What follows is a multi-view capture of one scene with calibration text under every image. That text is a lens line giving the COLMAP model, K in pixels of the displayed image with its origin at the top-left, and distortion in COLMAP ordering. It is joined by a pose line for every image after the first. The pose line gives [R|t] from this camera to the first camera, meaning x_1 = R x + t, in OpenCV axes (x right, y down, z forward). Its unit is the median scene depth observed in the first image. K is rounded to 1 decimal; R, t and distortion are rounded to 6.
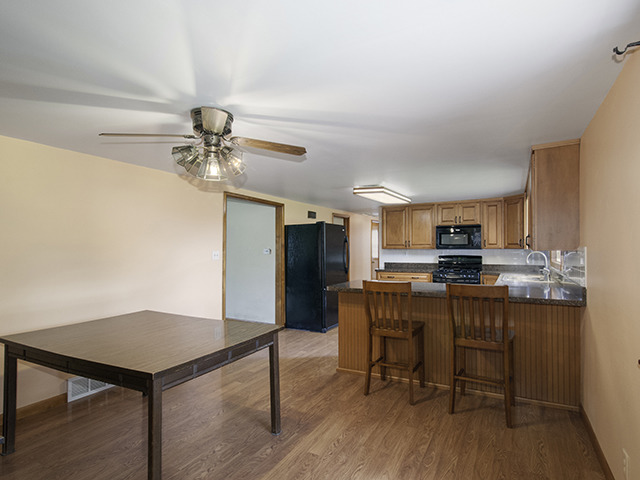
lens RADIAL K [[297.1, 0, 321.1], [0, 297.1, 241.0], [0, 0, 1]] dist [0.000518, 0.000060]
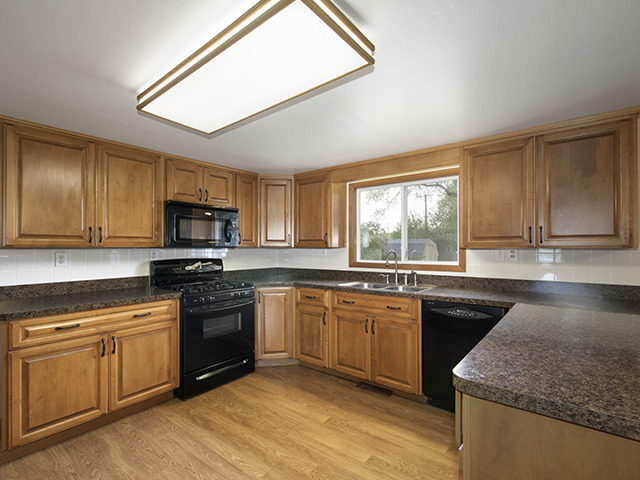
lens RADIAL K [[311.7, 0, 320.1], [0, 311.7, 244.4], [0, 0, 1]] dist [0.001422, 0.000478]
pose [[0.110210, 0.015006, 0.993795, -0.097325], [-0.025847, 0.999591, -0.012227, 0.021517], [-0.993572, -0.024339, 0.110553, 0.707487]]
